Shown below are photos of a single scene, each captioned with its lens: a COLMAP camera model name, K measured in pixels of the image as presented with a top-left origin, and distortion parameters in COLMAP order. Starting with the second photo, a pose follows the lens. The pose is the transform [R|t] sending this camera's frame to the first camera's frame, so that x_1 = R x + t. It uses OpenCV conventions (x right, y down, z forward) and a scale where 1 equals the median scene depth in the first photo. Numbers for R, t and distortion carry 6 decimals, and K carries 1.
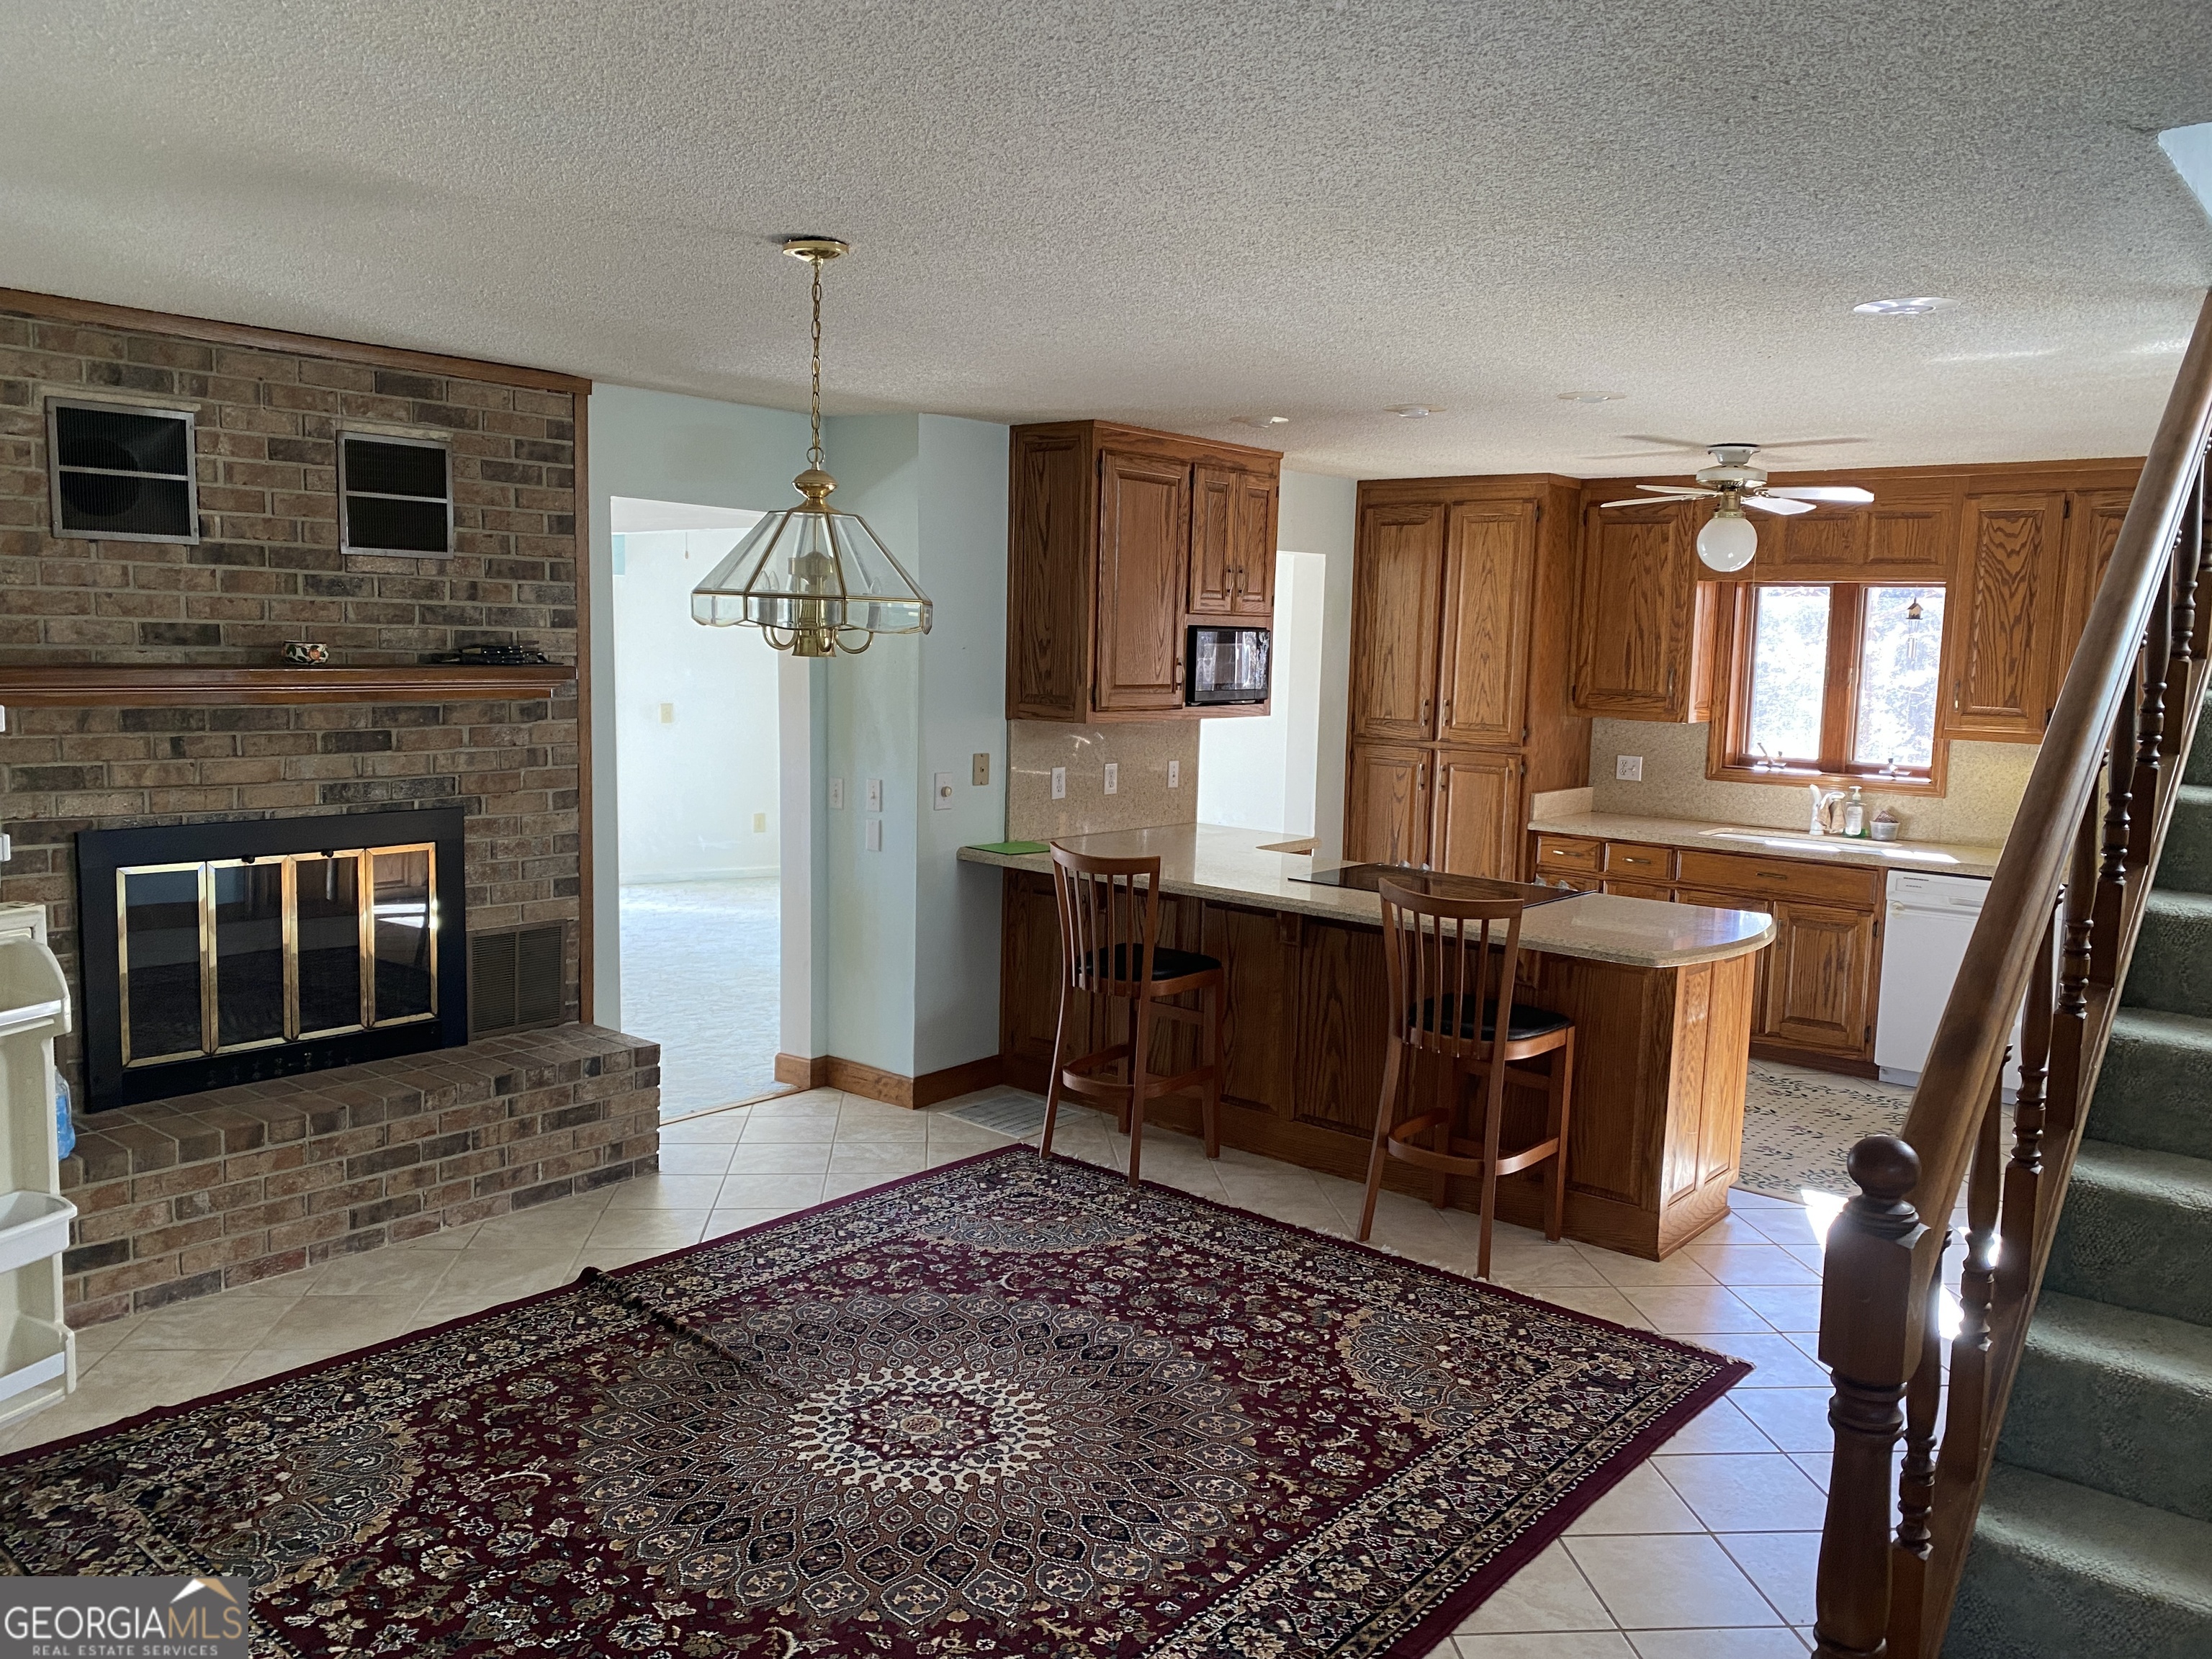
lens RADIAL K [[1665.1, 0, 1105.8], [0, 1665.1, 796.2], [0, 0, 1]] dist [0.061049, -0.077566]
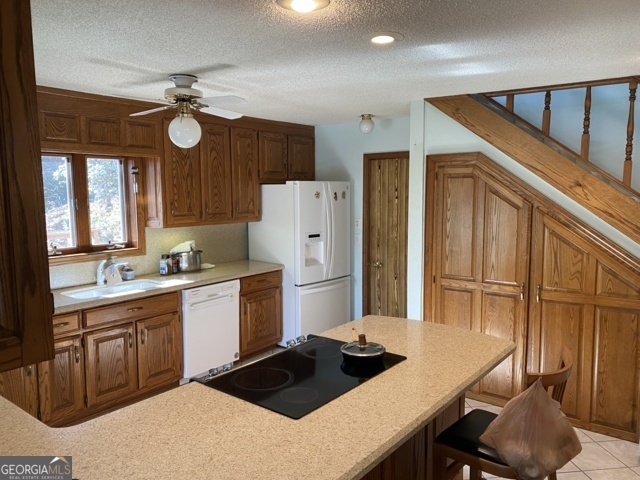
lens RADIAL K [[481.8, 0, 319.9], [0, 481.8, 230.4], [0, 0, 1]] dist [0.061049, -0.077566]
pose [[-0.031436, -0.111807, 0.993233, -0.144047], [0.109240, 0.987386, 0.114607, -0.079518], [-0.993518, 0.112103, -0.018825, 0.780557]]
